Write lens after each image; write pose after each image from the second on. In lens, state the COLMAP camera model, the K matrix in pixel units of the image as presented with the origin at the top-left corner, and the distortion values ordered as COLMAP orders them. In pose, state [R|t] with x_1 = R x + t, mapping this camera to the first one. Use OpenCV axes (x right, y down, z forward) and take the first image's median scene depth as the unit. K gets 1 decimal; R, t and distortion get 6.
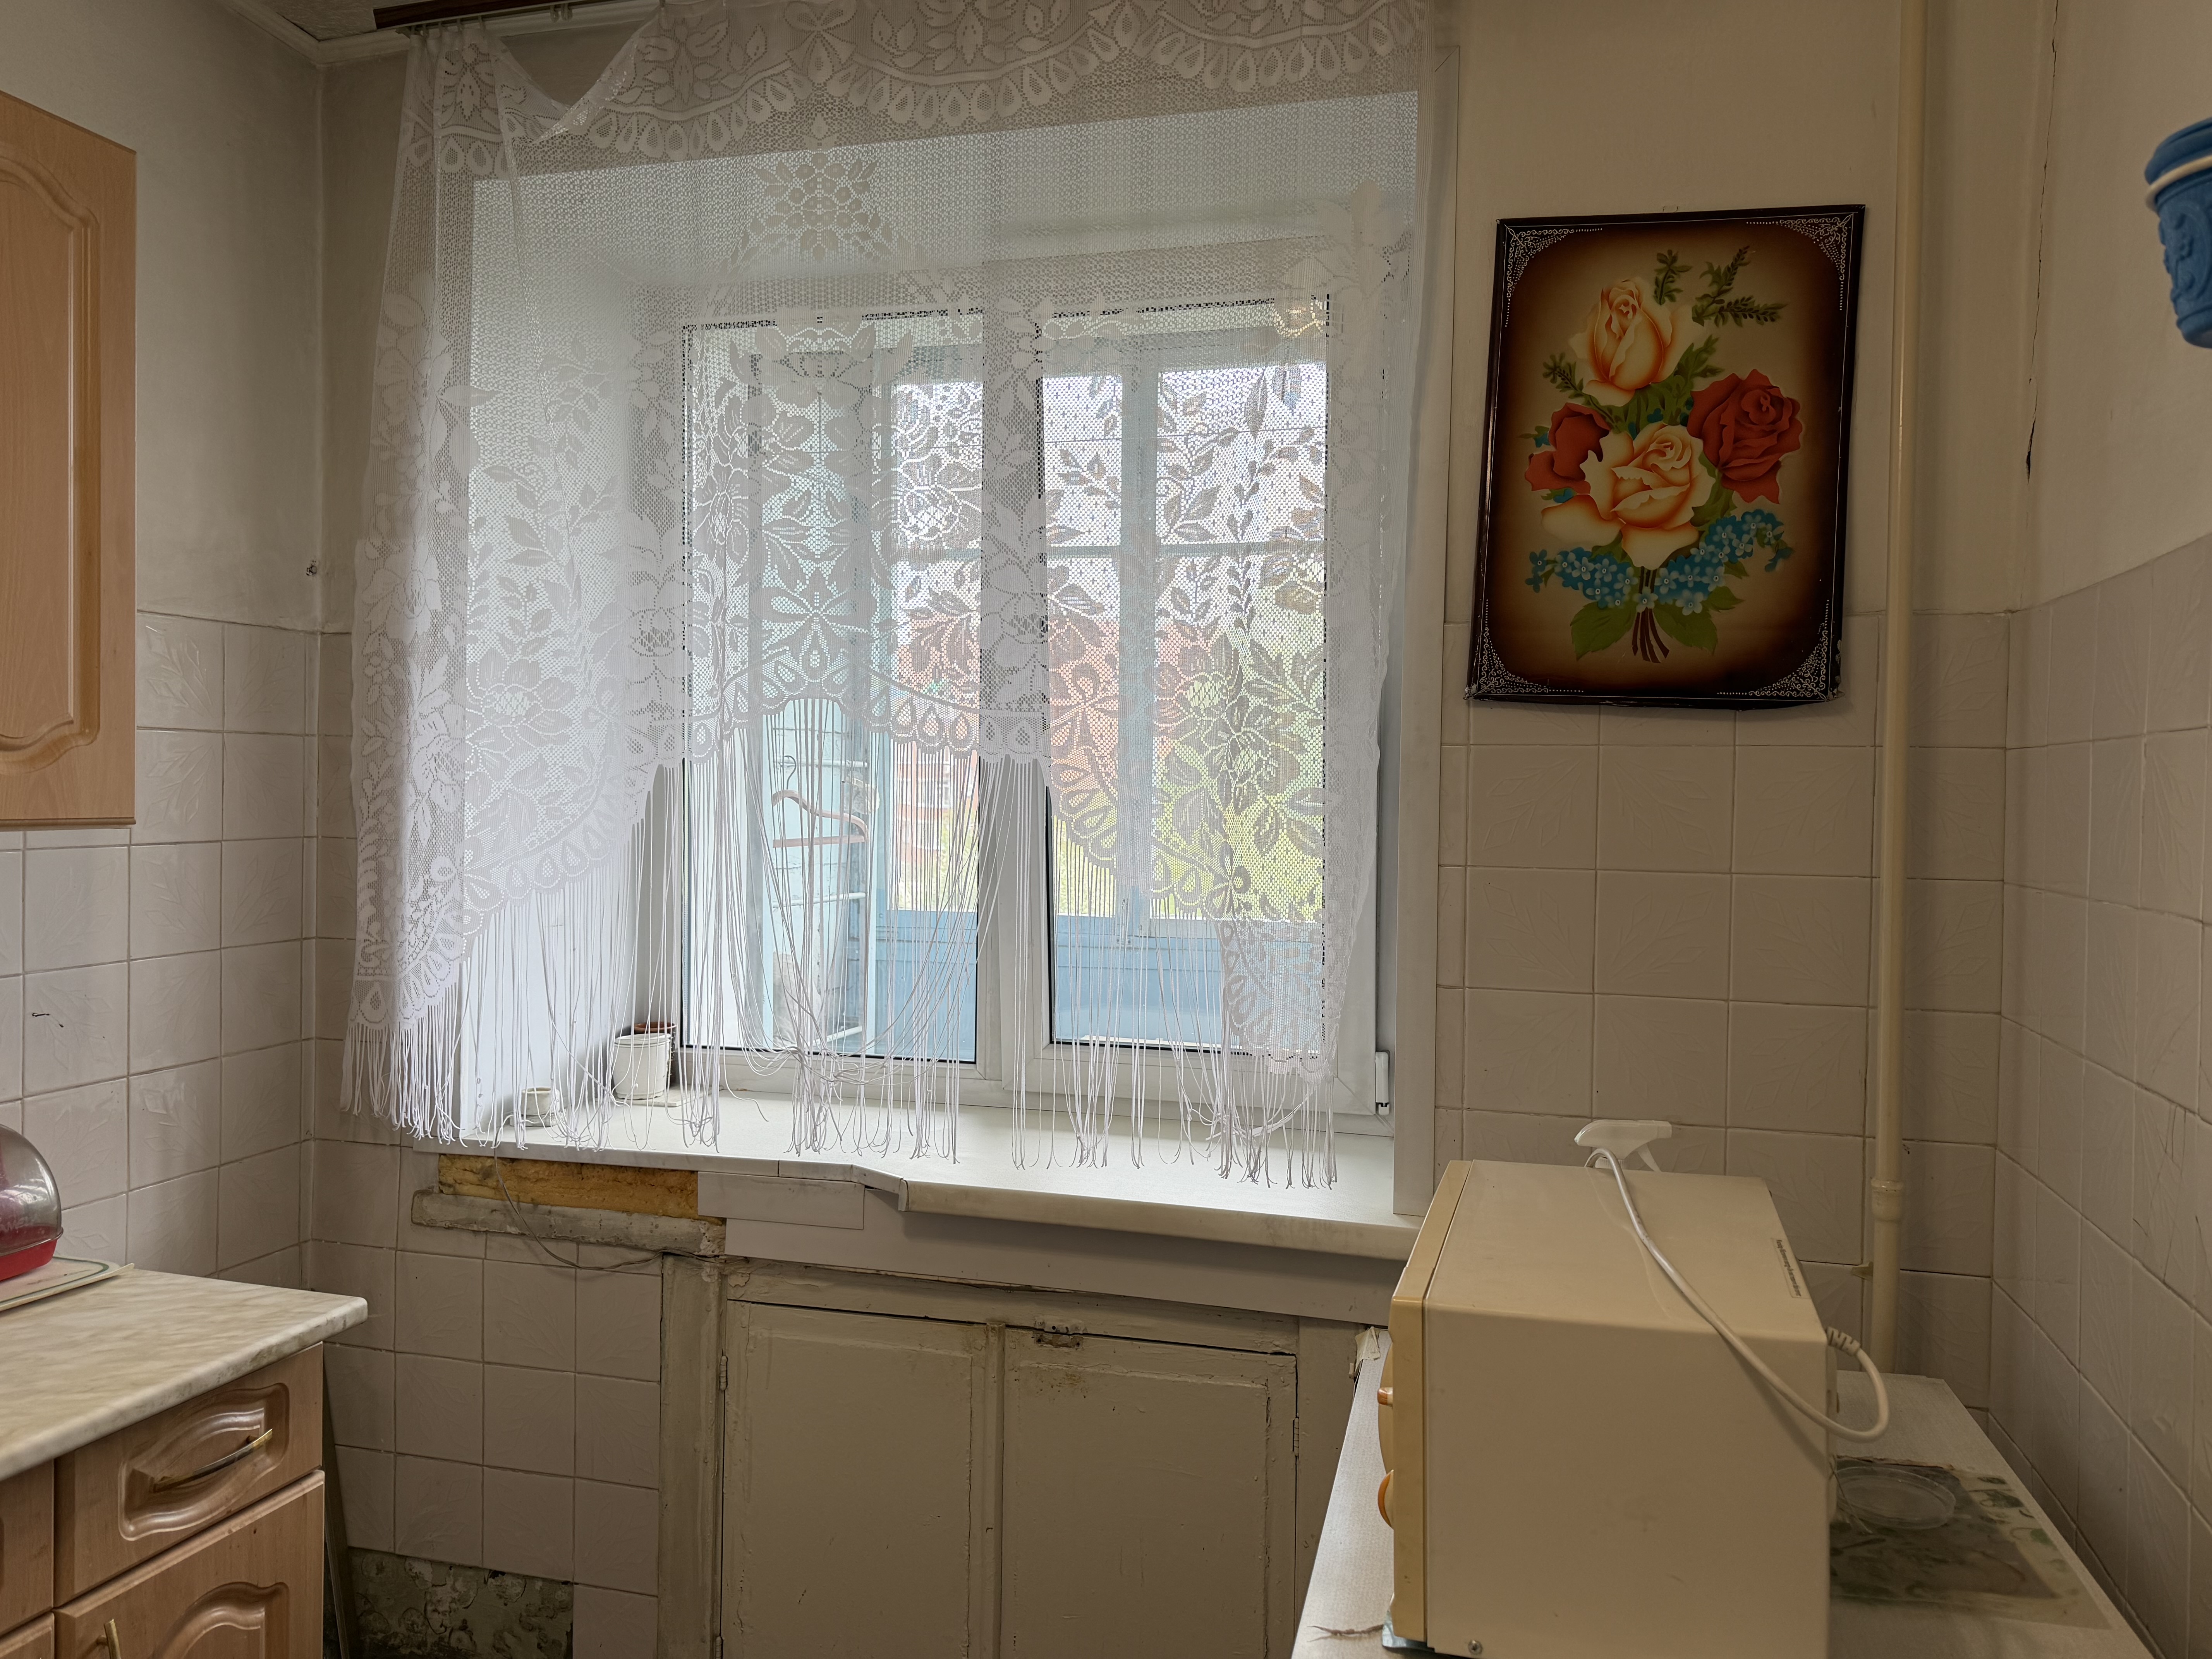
lens RADIAL K [[1614.7, 0, 1107.7], [0, 1614.7, 828.2], [0, 0, 1]] dist [0.040395, -0.040537]
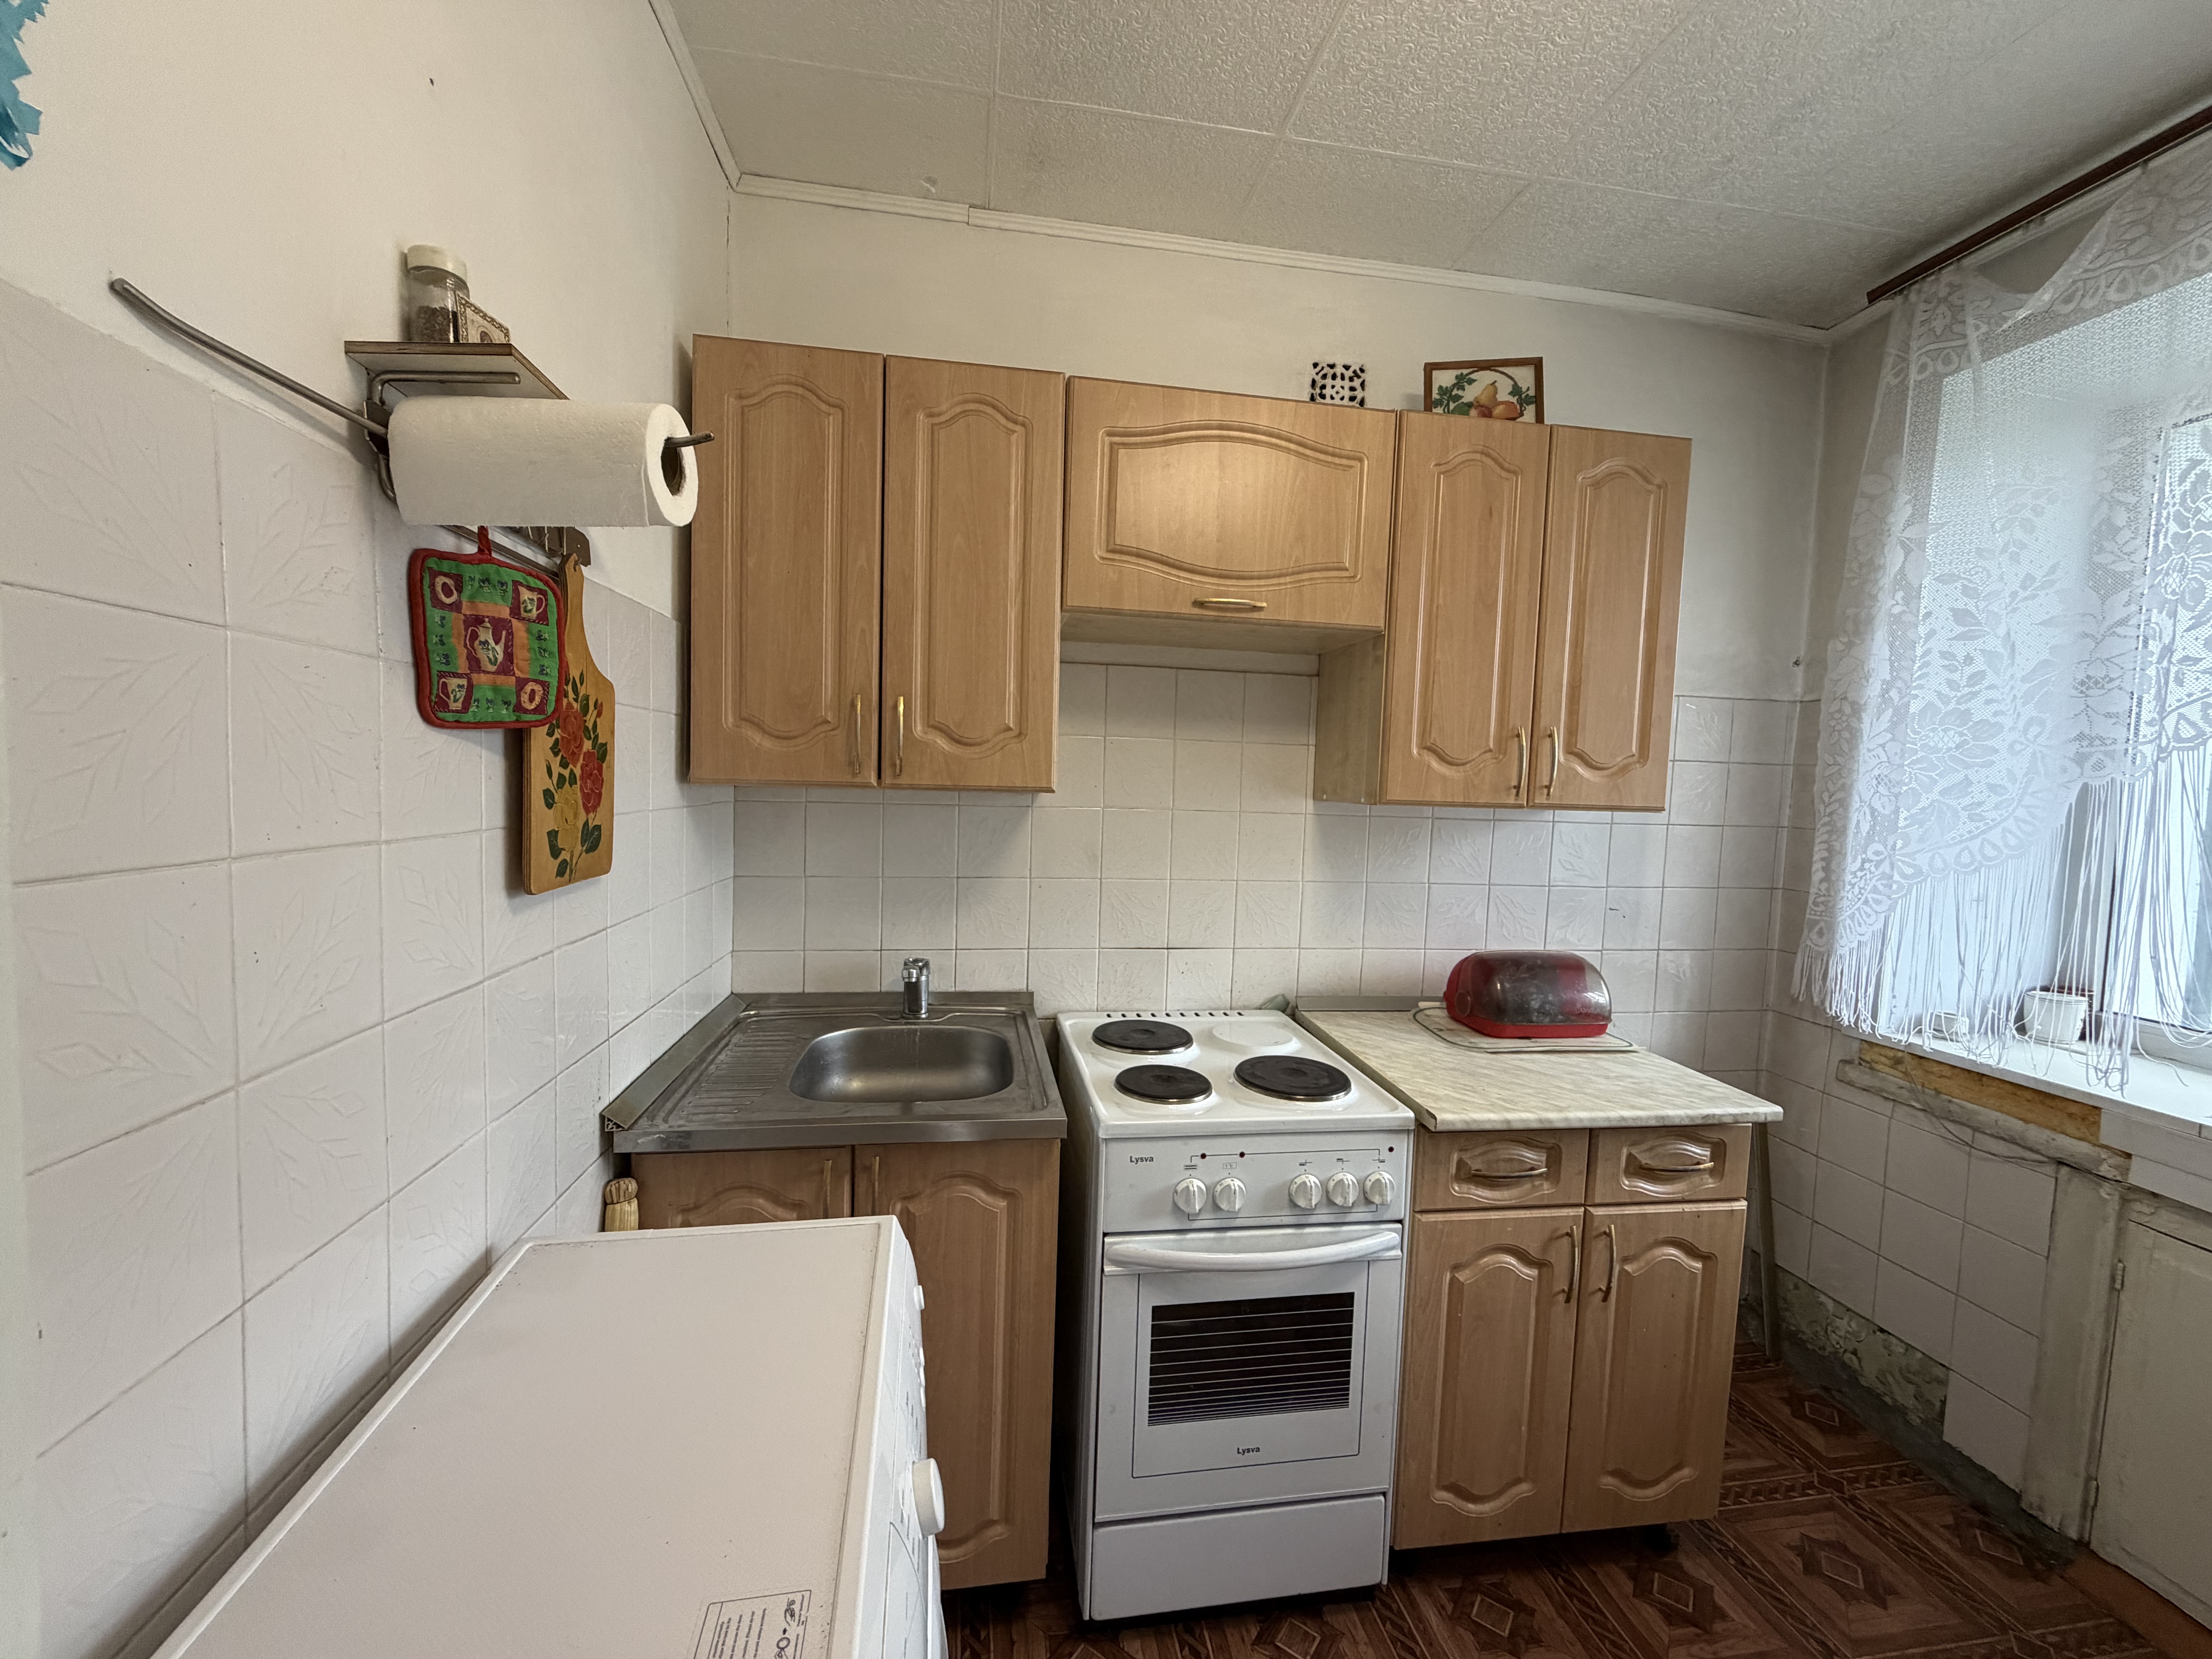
lens RADIAL K [[878.4, 0, 1103.9], [0, 878.4, 828.5], [0, 0, 1]] dist [-0.000375, -0.000349]
pose [[0.414803, 0.051450, -0.908455, 0.035081], [-0.049973, 0.998181, 0.033713, 0.013632], [0.908538, 0.031414, 0.416620, 0.013978]]
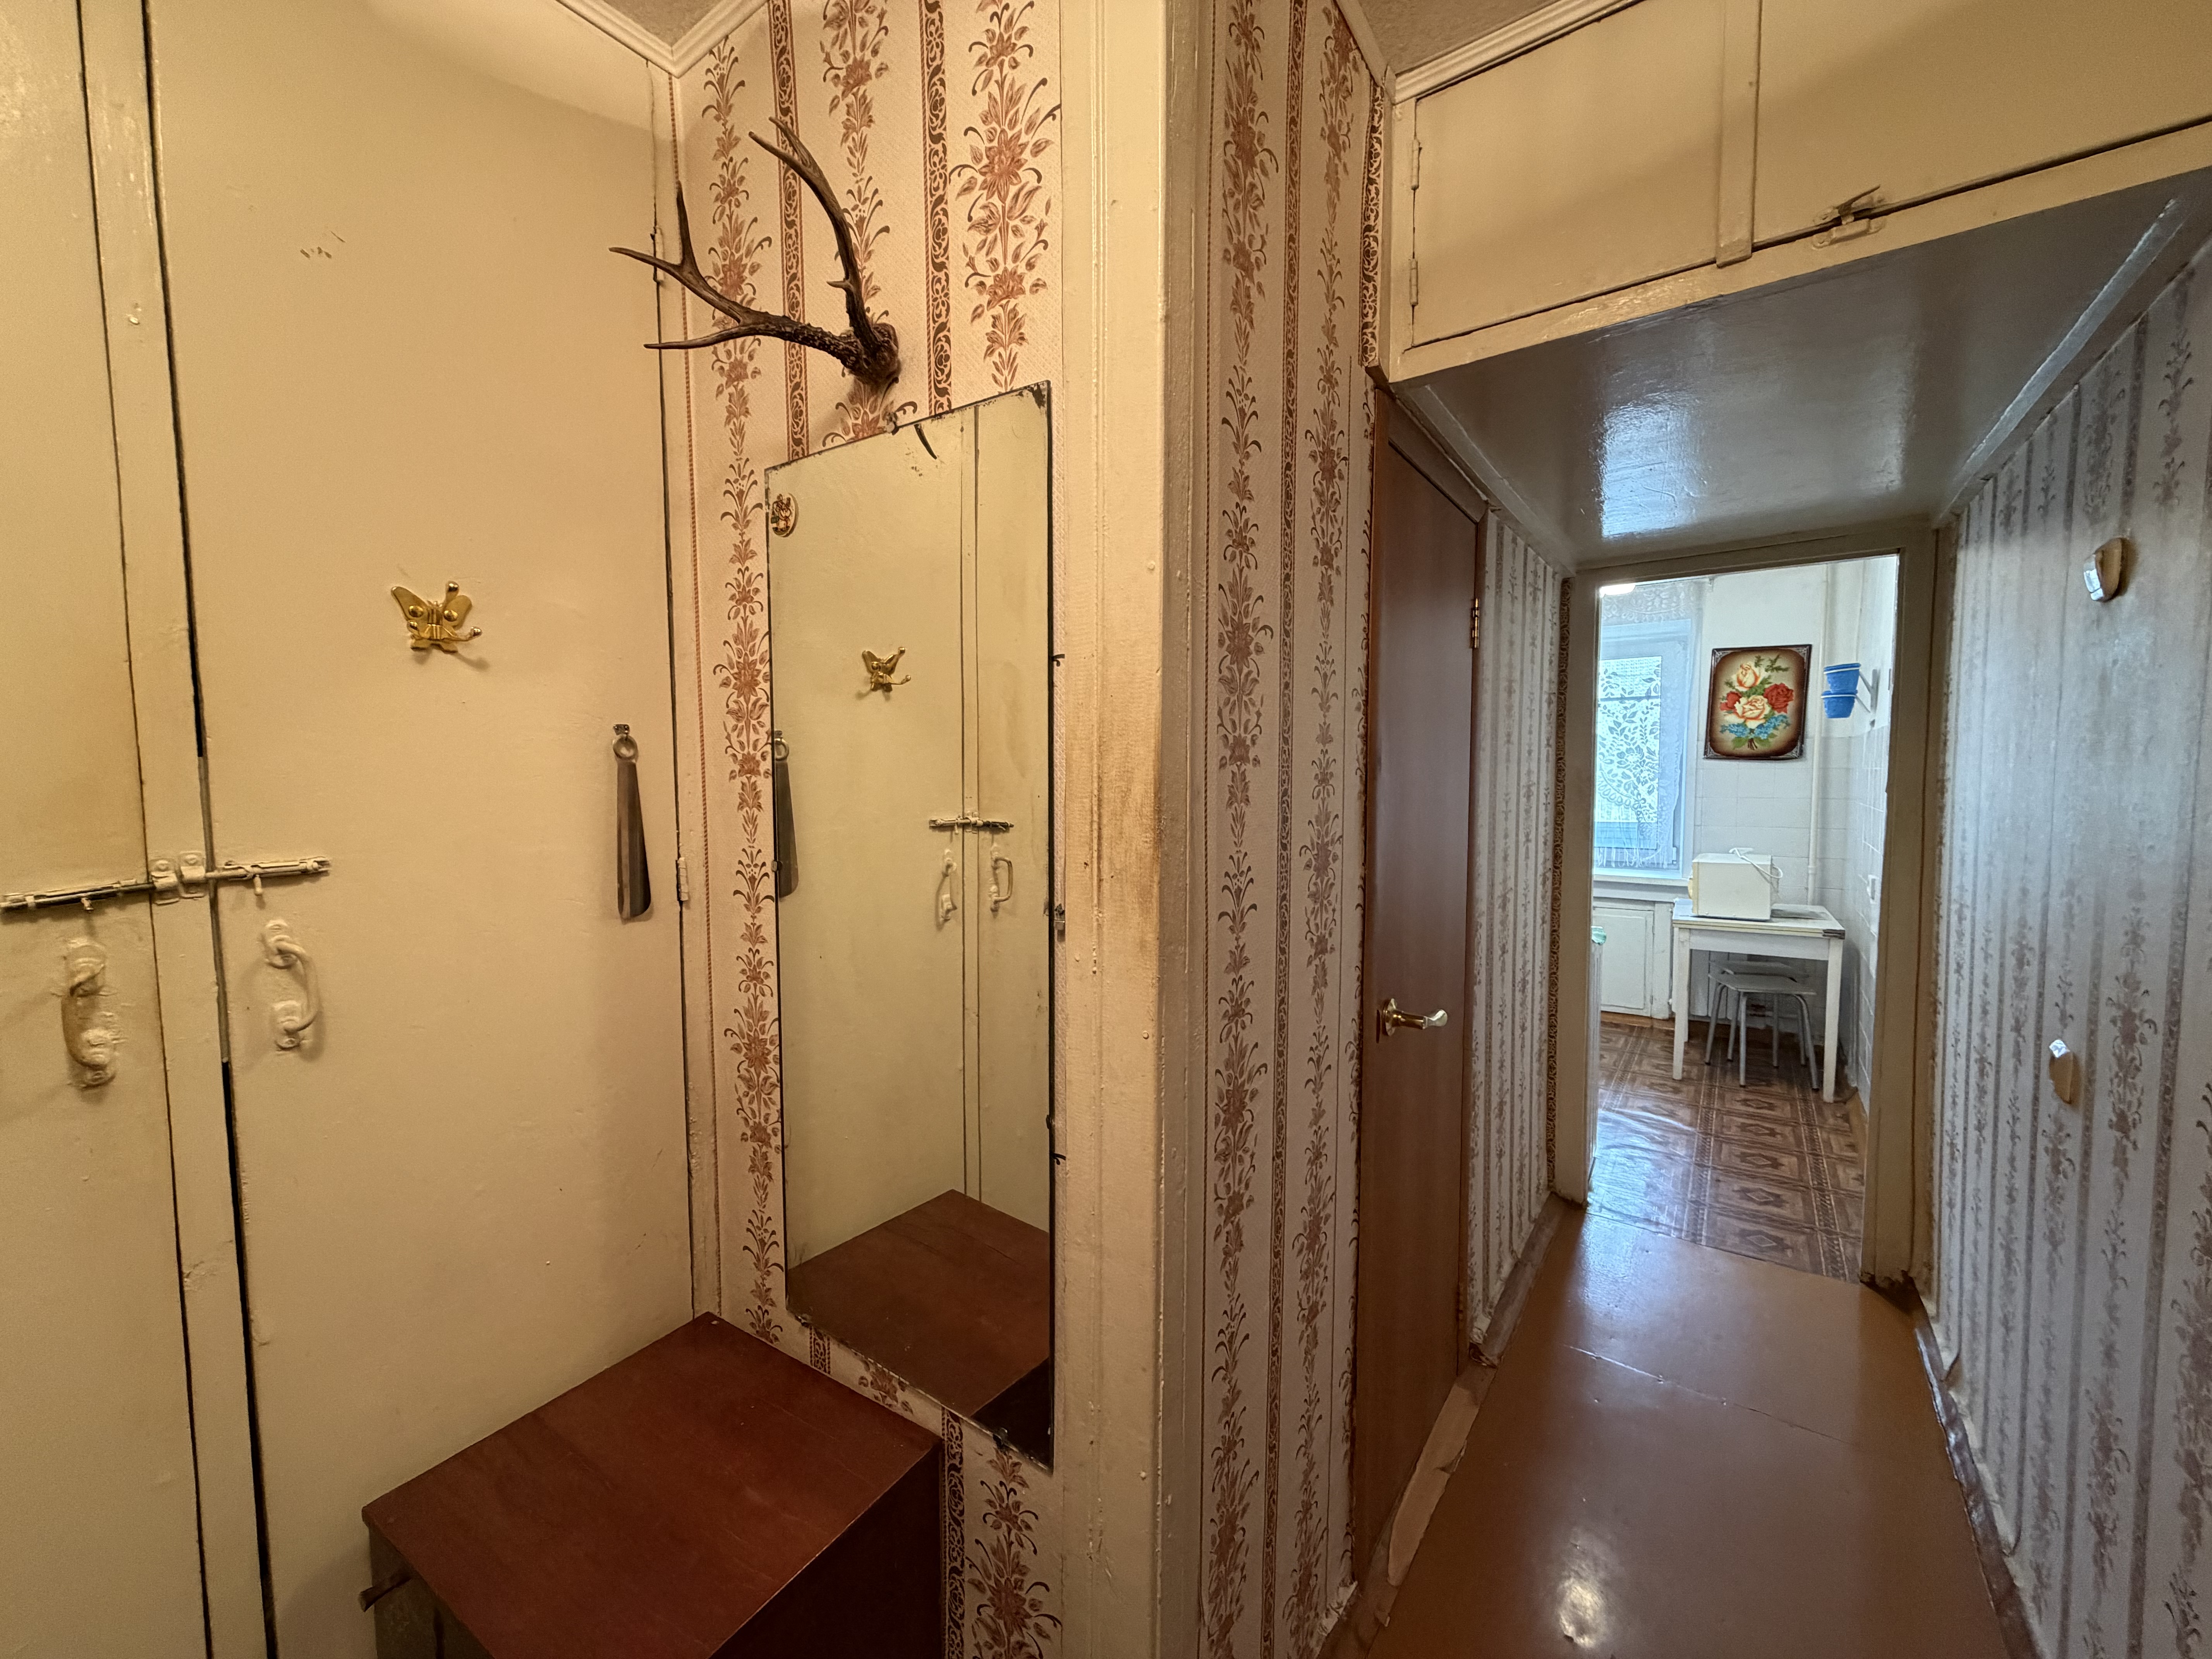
lens RADIAL K [[878.4, 0, 1102.0], [0, 878.4, 828.4], [0, 0, 1]] dist [-0.000375, -0.000349]
pose [[0.935728, 0.003034, -0.352710, -0.459664], [0.008849, 0.999446, 0.032075, 0.017649], [0.352612, -0.033135, 0.935183, -1.794812]]
